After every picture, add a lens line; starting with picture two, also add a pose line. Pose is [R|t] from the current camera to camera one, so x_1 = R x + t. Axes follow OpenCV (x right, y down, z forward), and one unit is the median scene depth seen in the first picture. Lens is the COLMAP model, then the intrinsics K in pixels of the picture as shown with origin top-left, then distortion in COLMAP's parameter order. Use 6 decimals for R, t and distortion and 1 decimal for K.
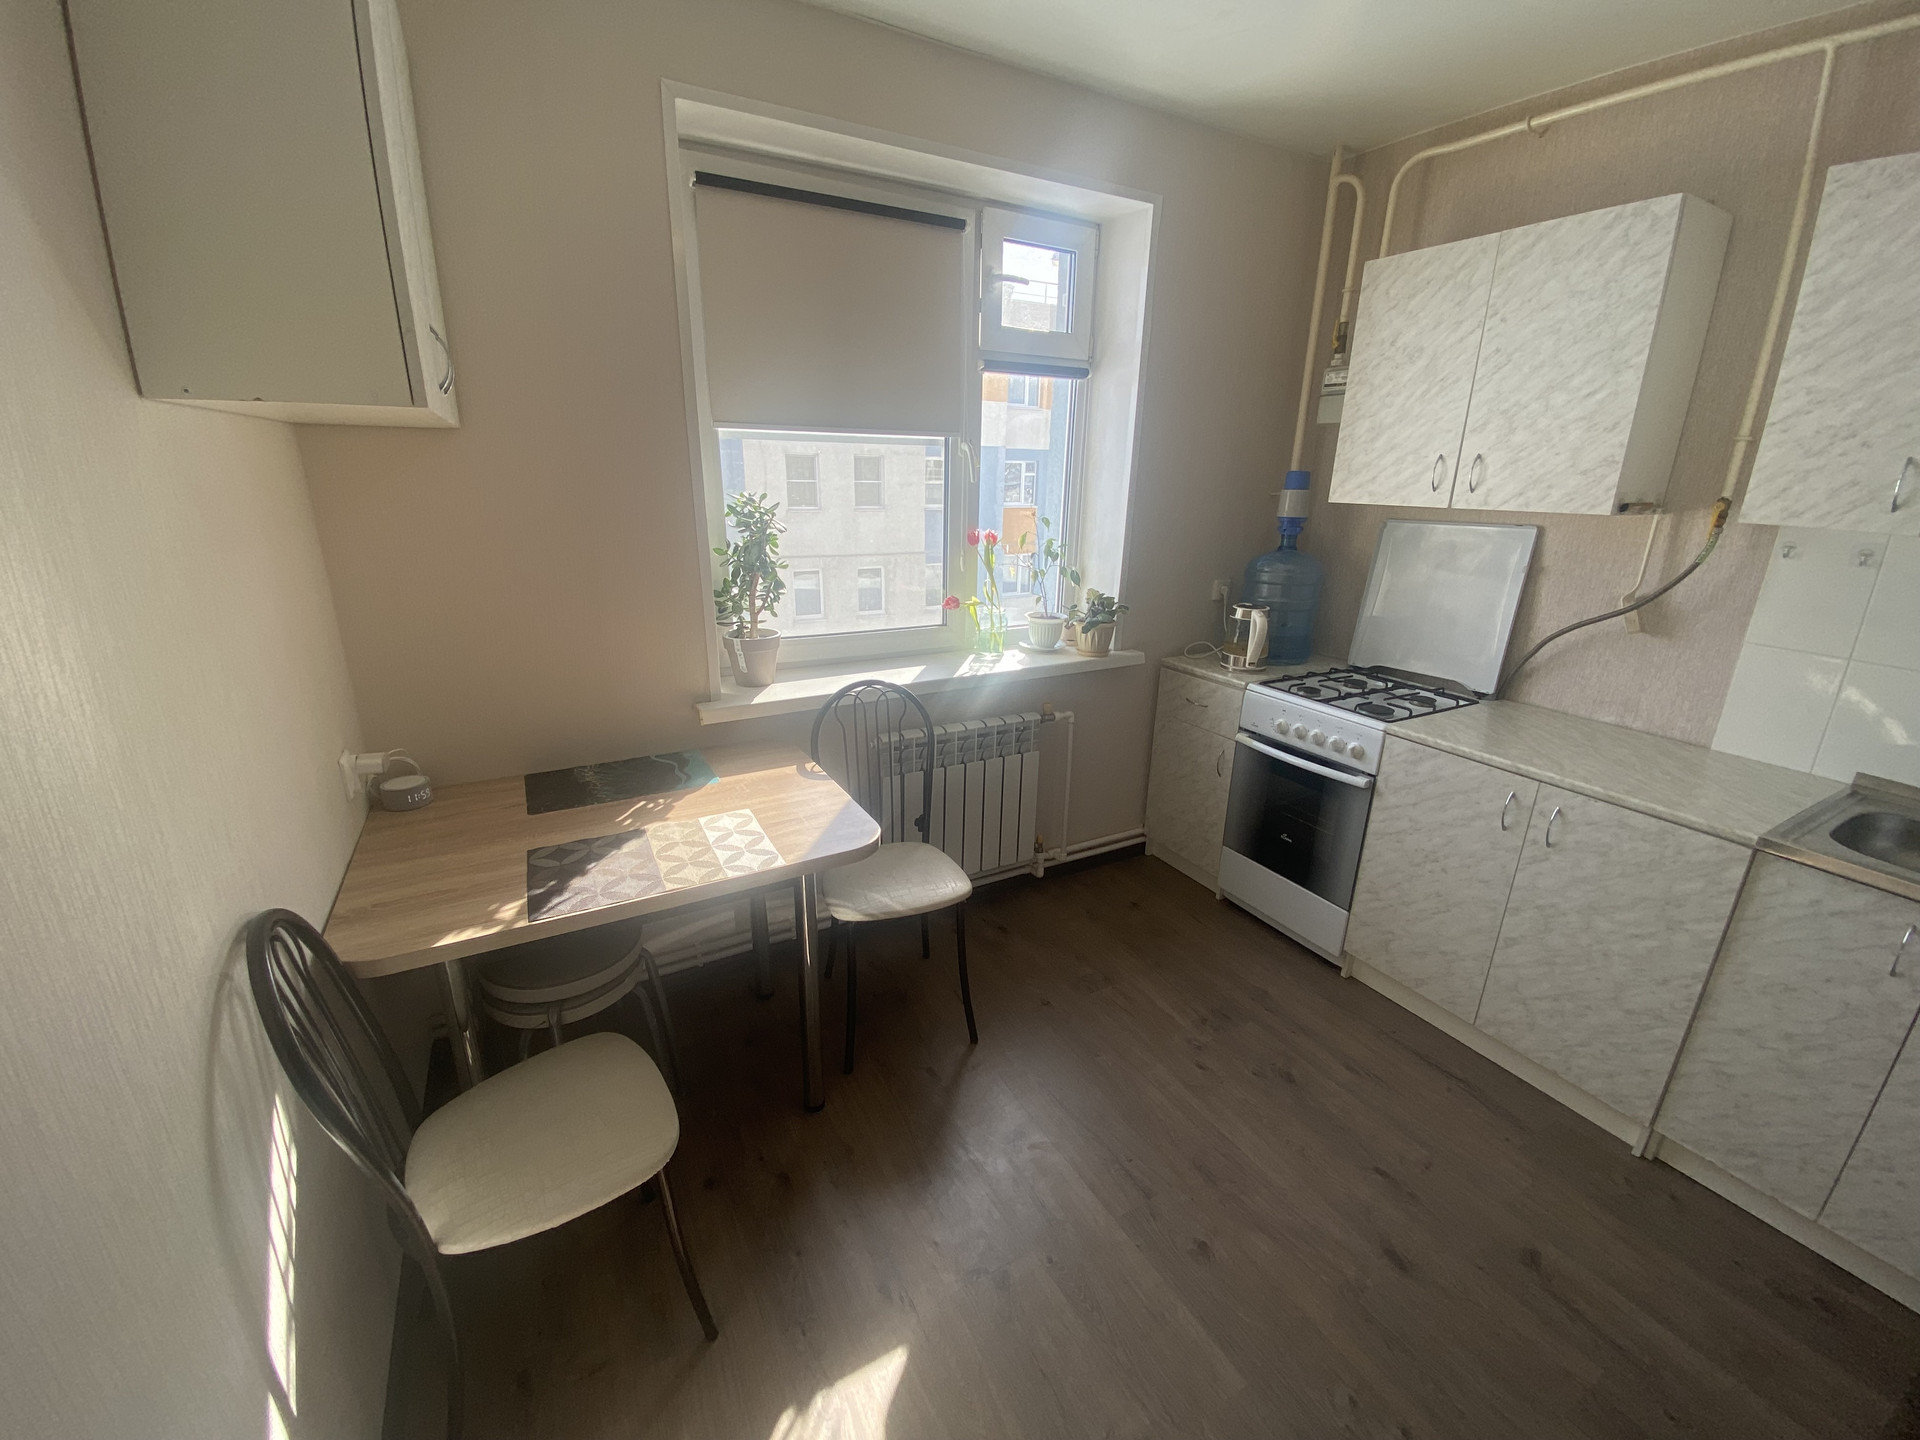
lens RADIAL K [[774.9, 0, 964.9], [0, 774.9, 719.8], [0, 0, 1]] dist [0.025483, -0.024875]
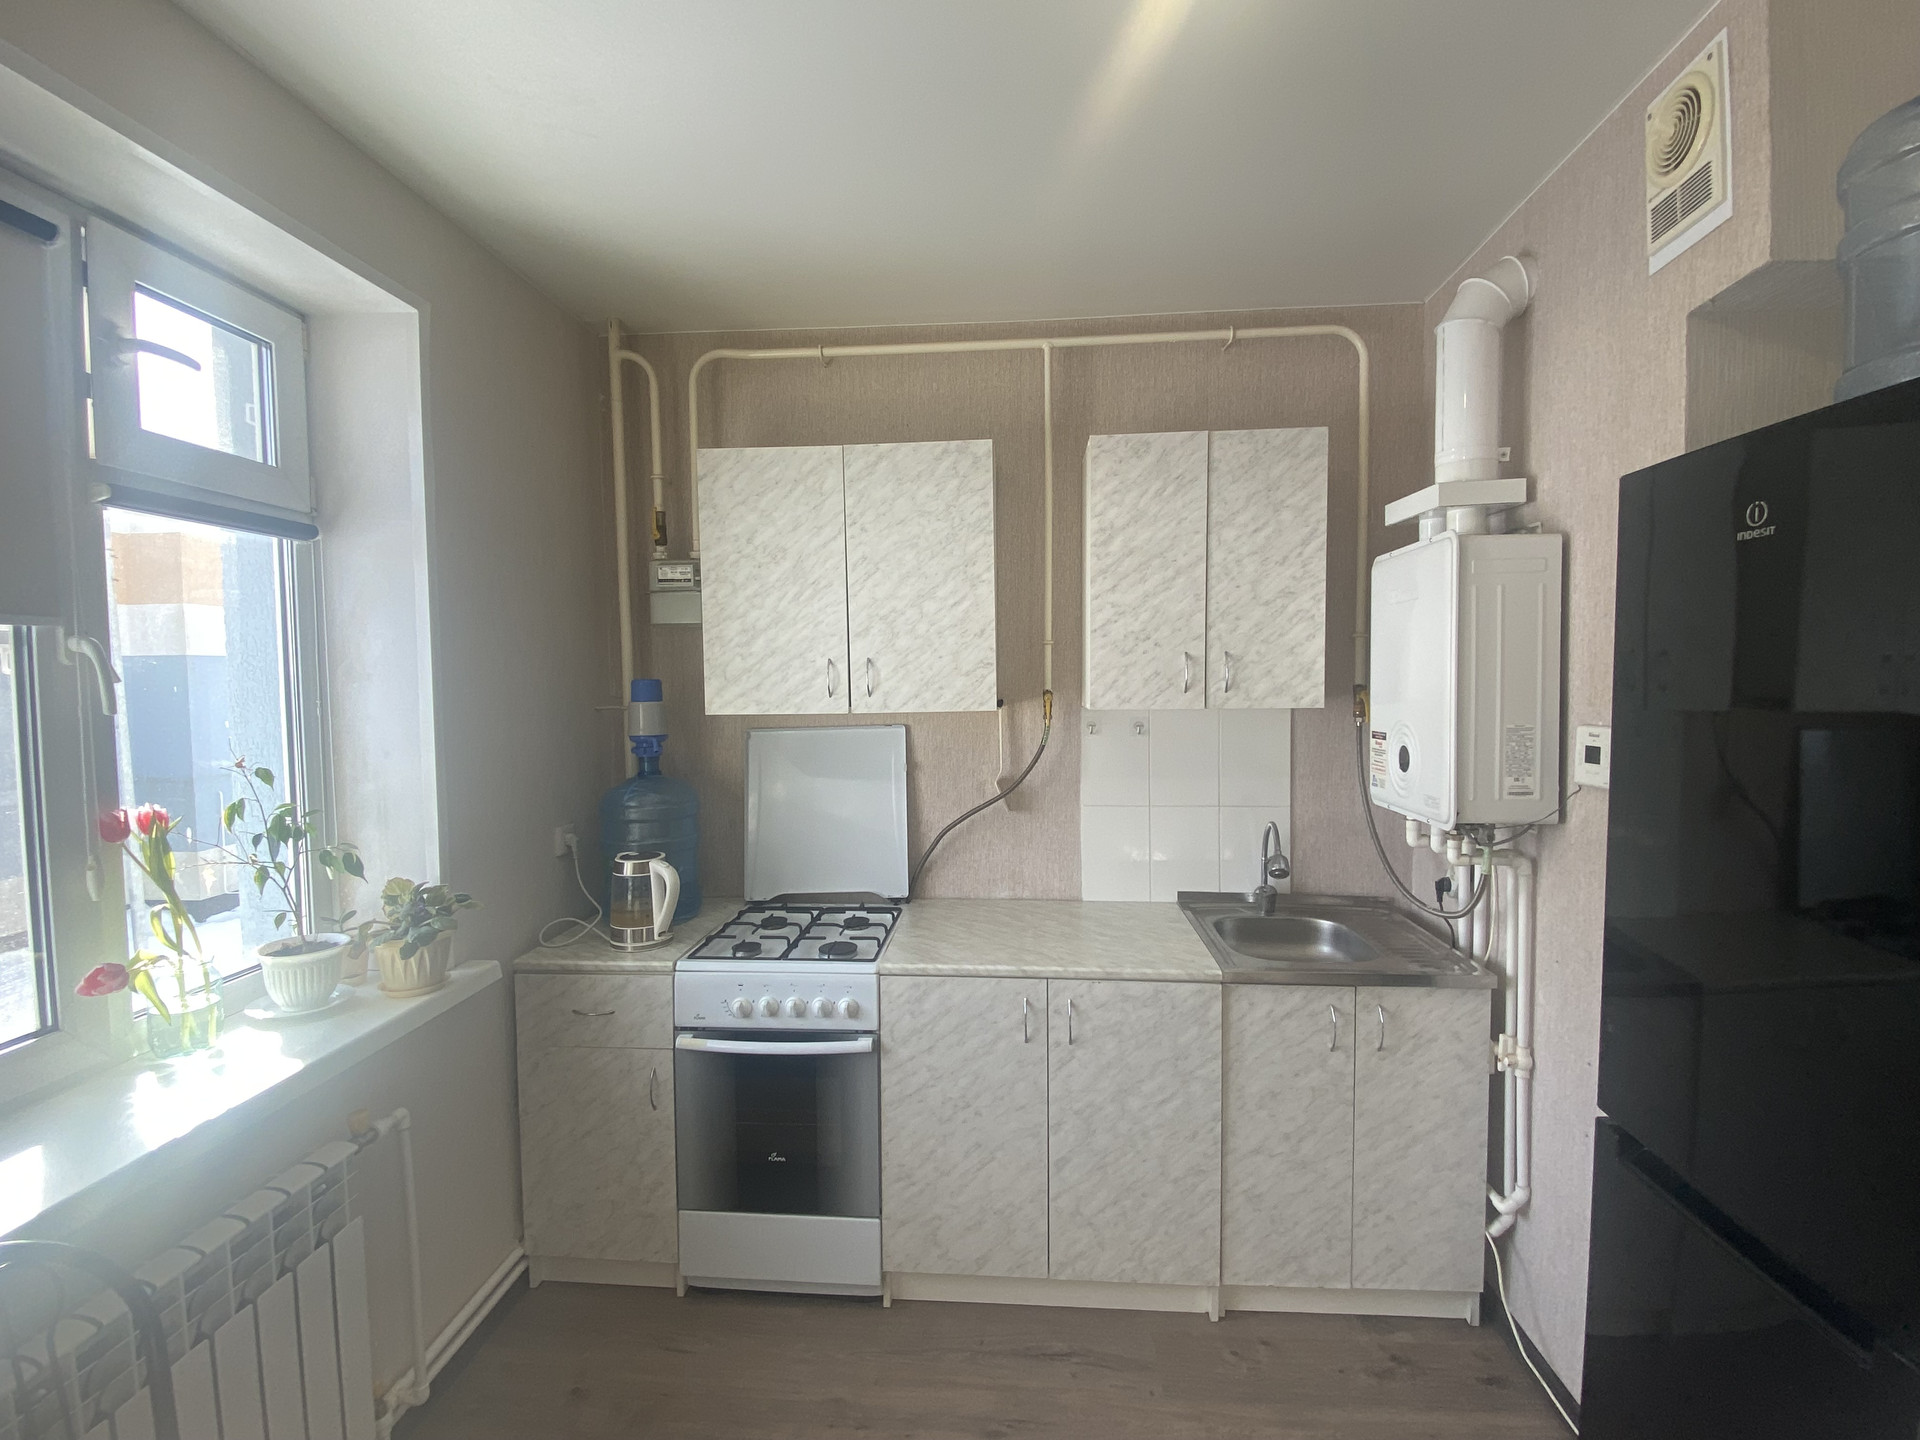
lens RADIAL K [[867.3, 0, 968.0], [0, 867.3, 721.4], [0, 0, 1]] dist [0.033132, -0.030561]
pose [[0.557172, -0.064160, 0.827915, -0.149586], [0.272704, 0.955852, -0.109451, -0.107776], [-0.784342, 0.286759, 0.550070, 0.315206]]
